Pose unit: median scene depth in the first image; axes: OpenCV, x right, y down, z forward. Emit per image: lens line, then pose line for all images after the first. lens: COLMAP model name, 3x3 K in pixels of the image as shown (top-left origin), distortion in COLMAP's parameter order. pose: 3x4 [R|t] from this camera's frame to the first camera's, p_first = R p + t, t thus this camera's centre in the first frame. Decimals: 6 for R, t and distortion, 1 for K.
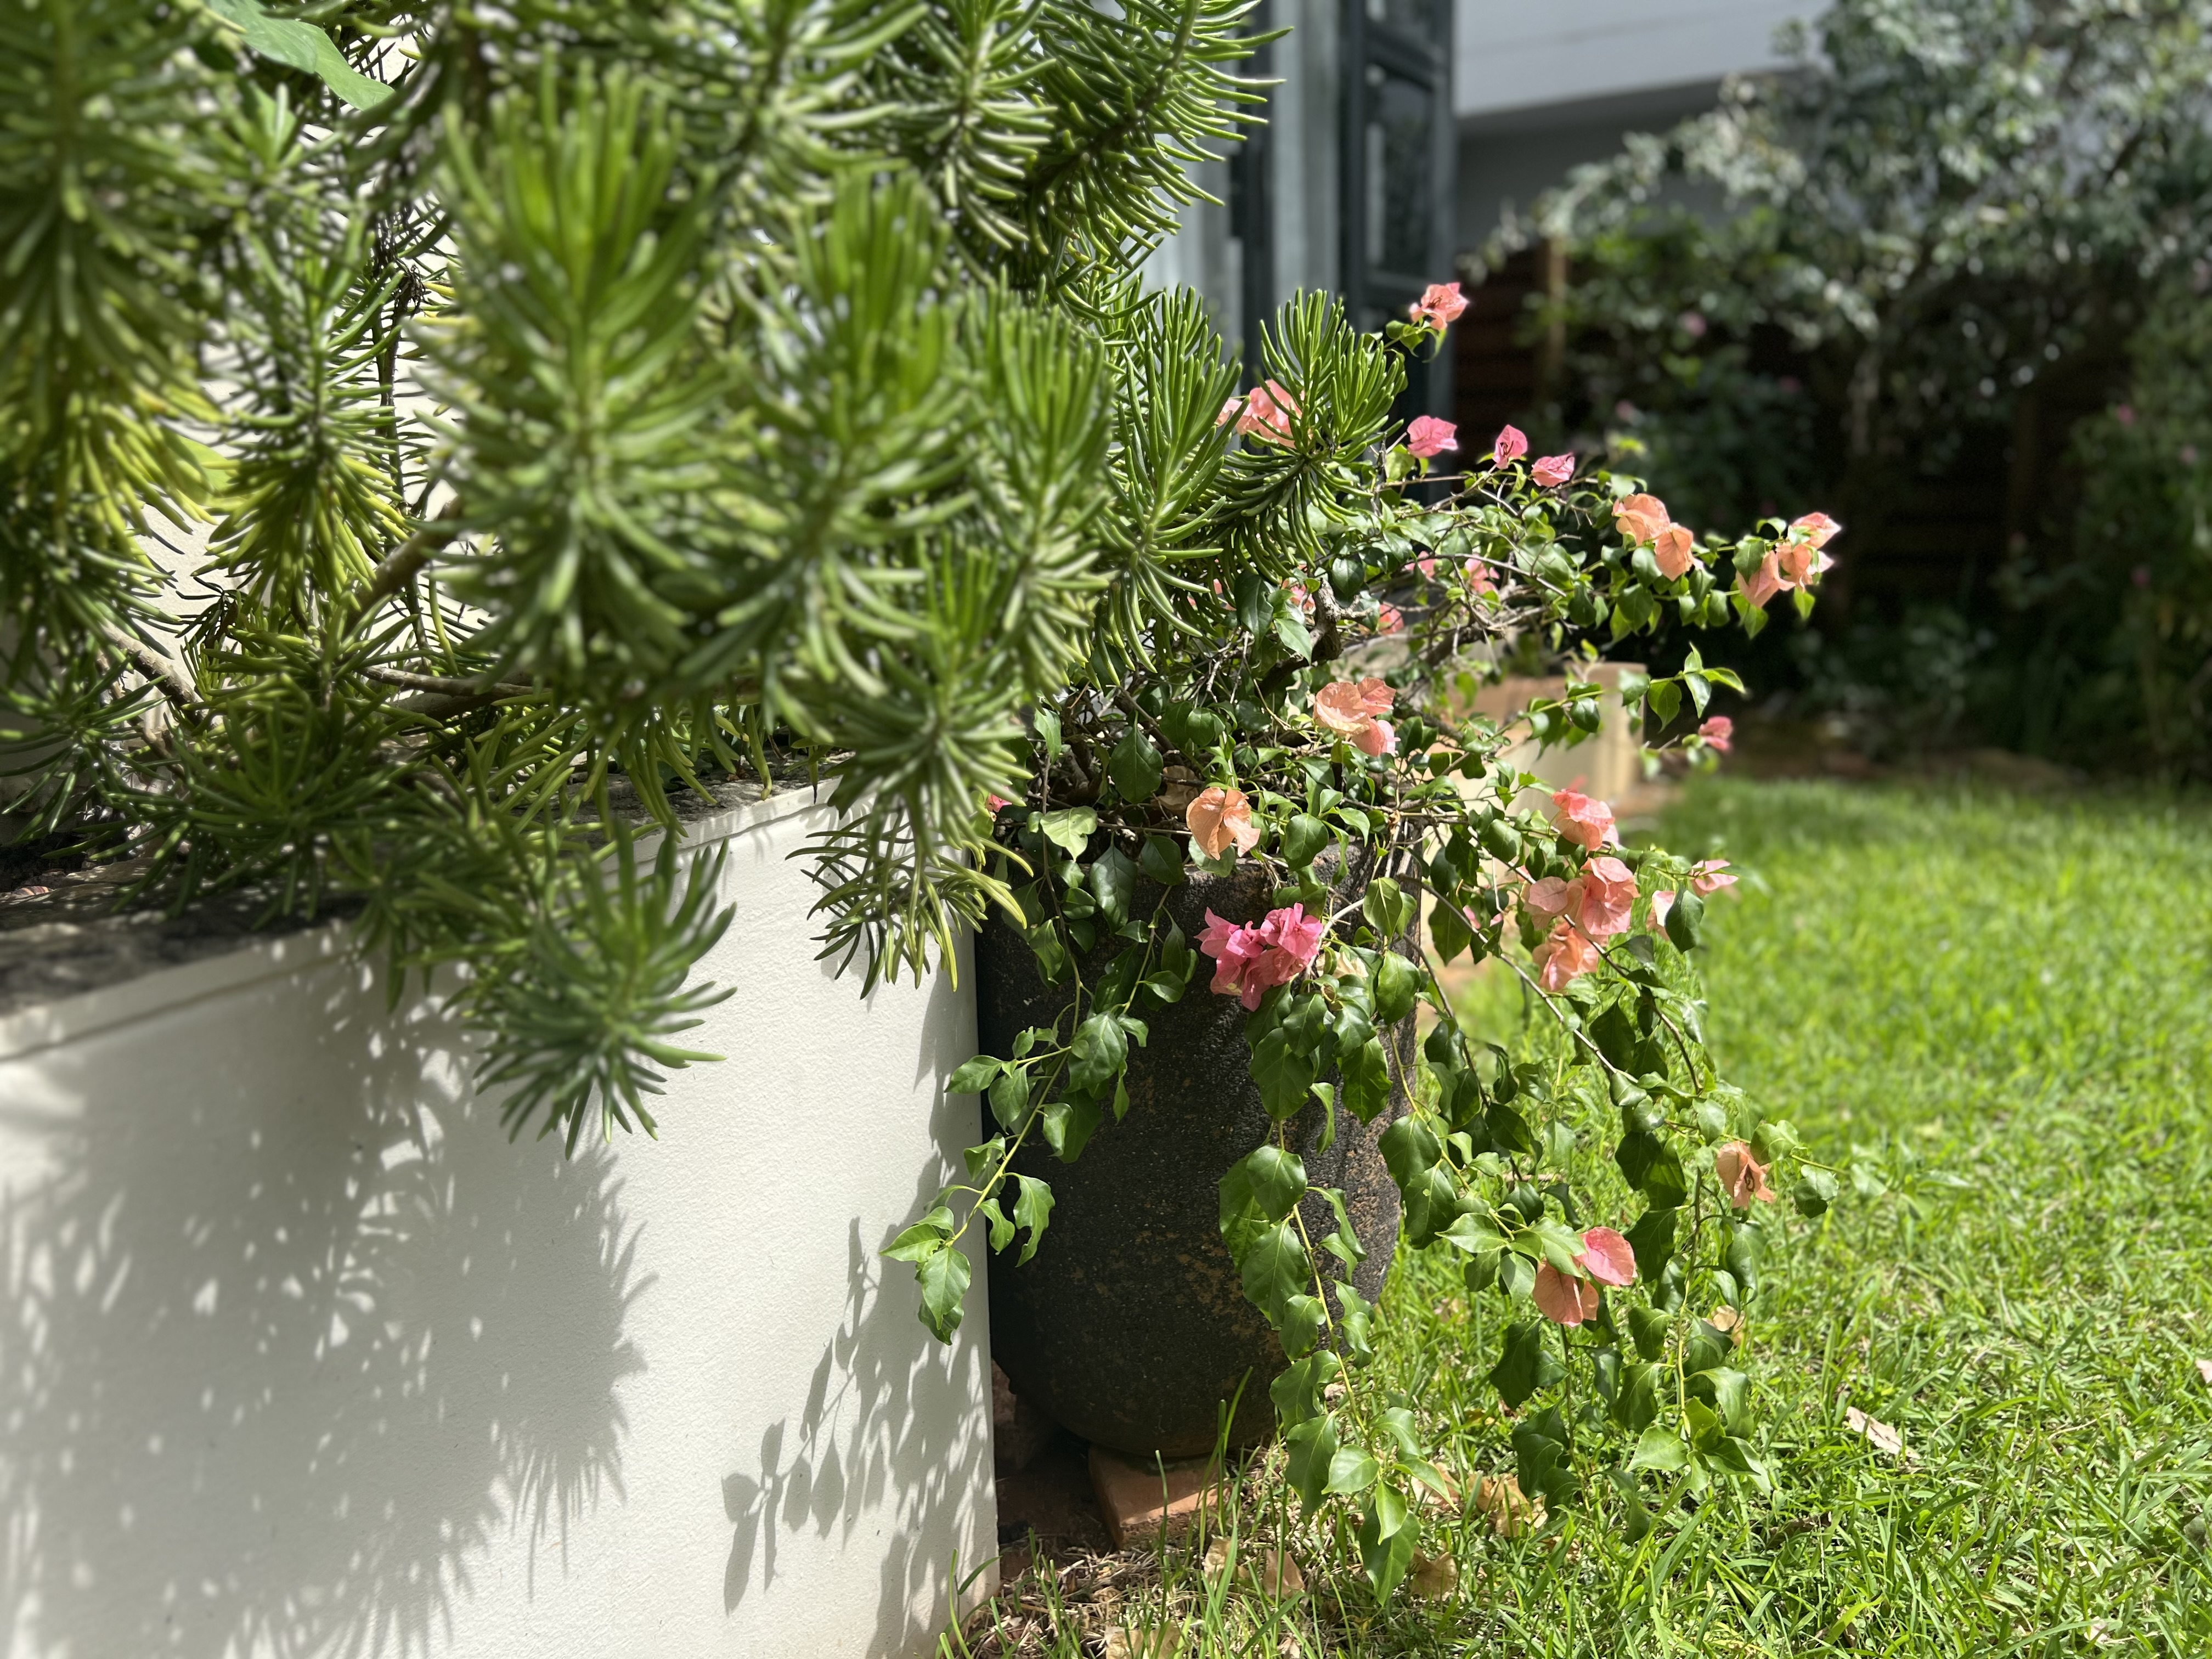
lens RADIAL K [[1676.9, 0, 1117.3], [0, 1676.9, 829.7], [0, 0, 1]] dist [0.057756, -0.064371]
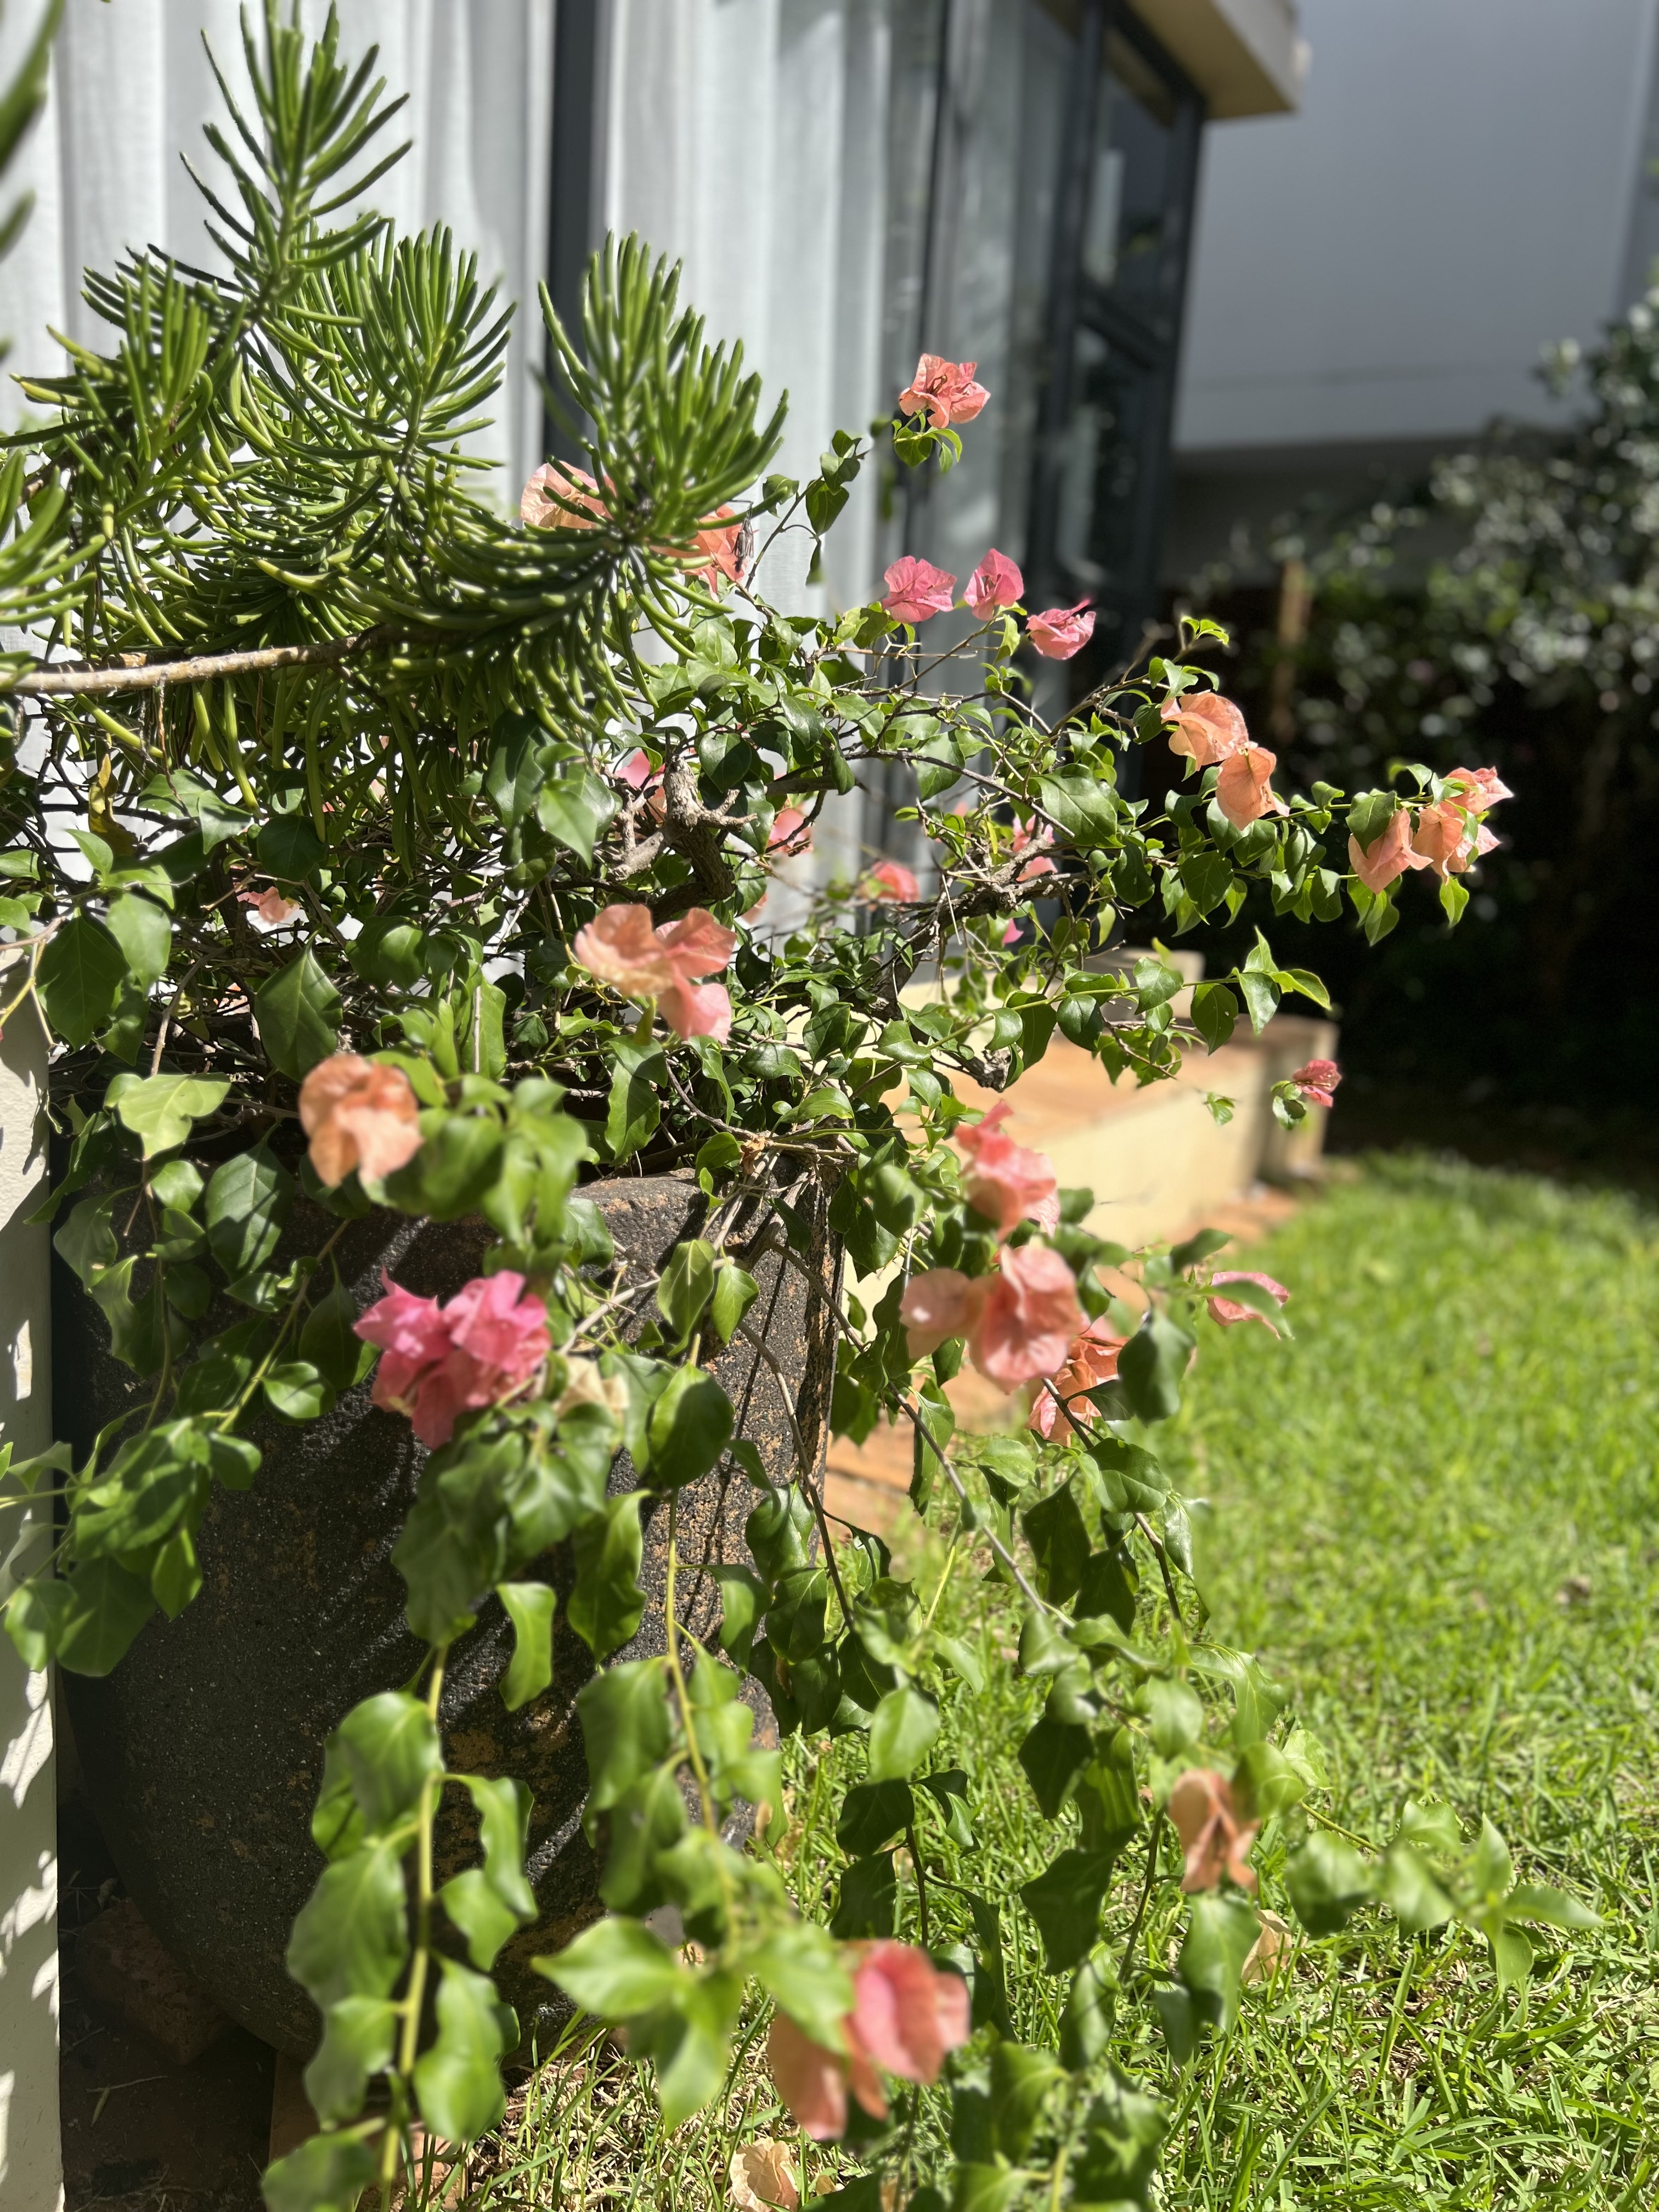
lens RADIAL K [[1676.9, 0, 817.4], [0, 1676.9, 1105.5], [0, 0, 1]] dist [0.057756, -0.064371]
pose [[0.994581, 0.103677, -0.007708, 0.183473], [-0.103864, 0.994130, -0.030295, -0.006402], [0.004522, 0.030931, 0.999511, 0.357866]]
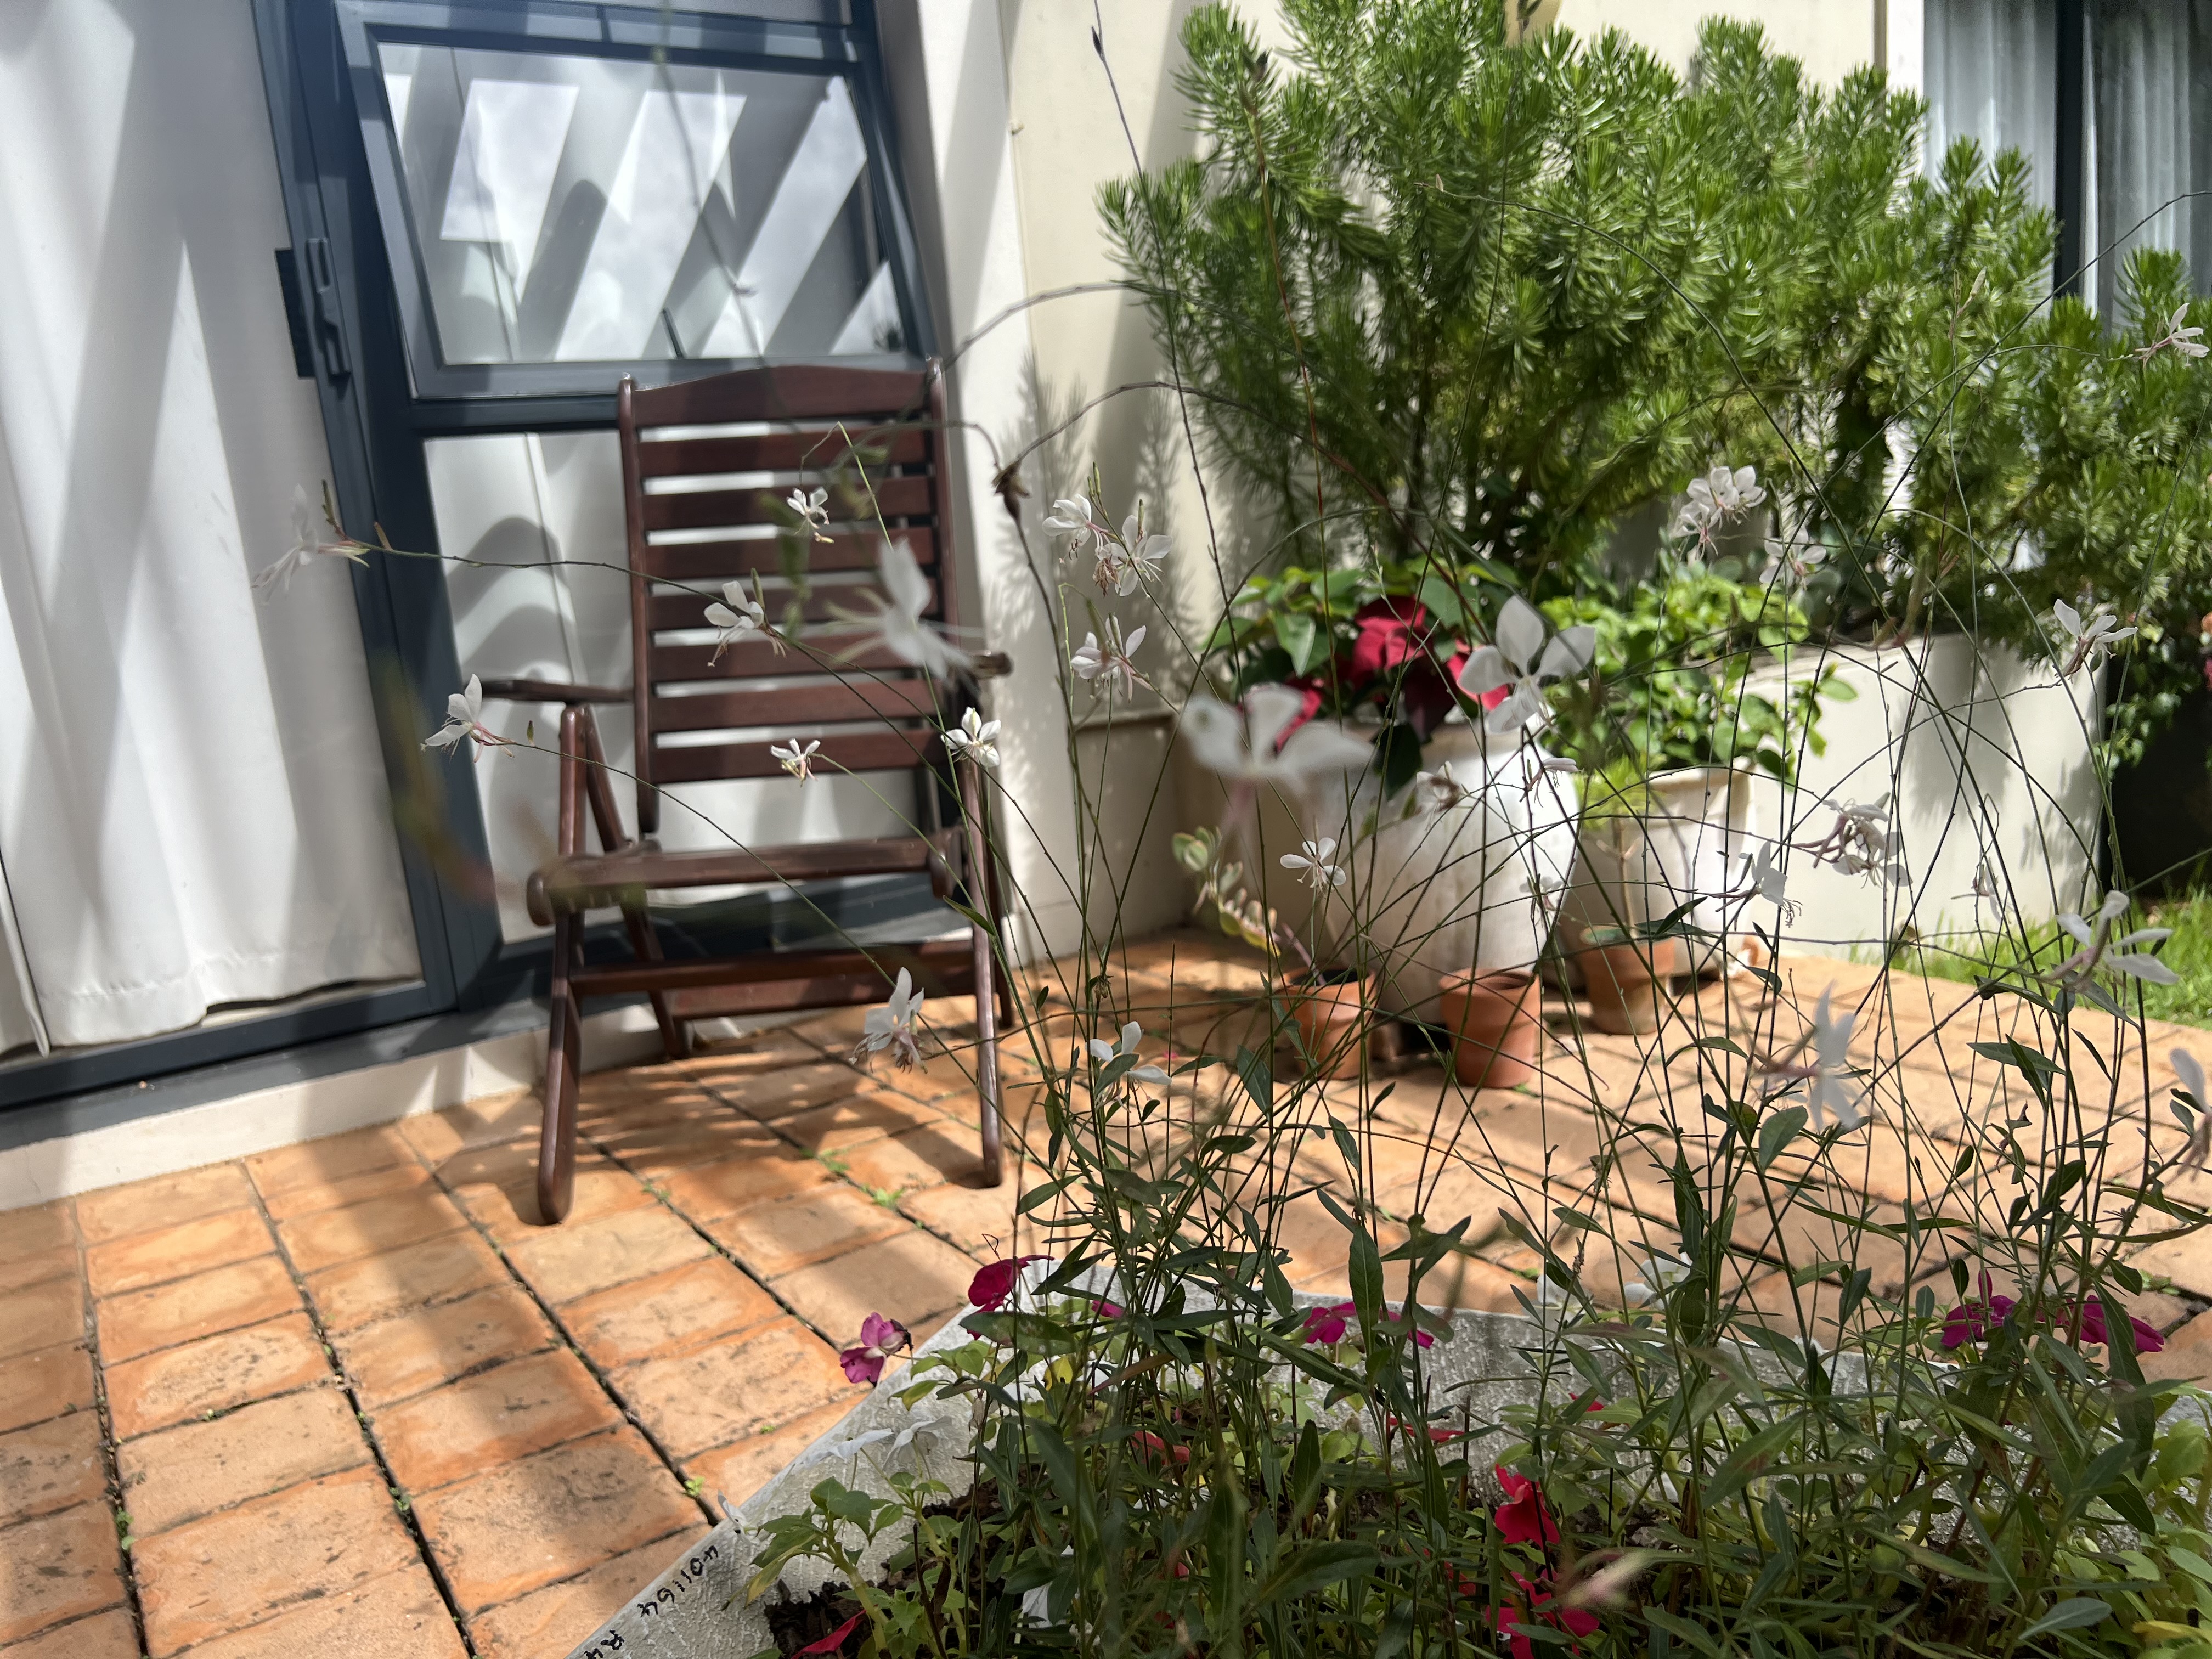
lens RADIAL K [[1676.9, 0, 1106.4], [0, 1676.9, 830.8], [0, 0, 1]] dist [0.057756, -0.064371]
pose [[0.885329, 0.048848, -0.462393, -0.230104], [-0.050333, 0.998691, 0.009131, 0.365842], [0.462234, 0.015190, 0.886628, -2.197623]]
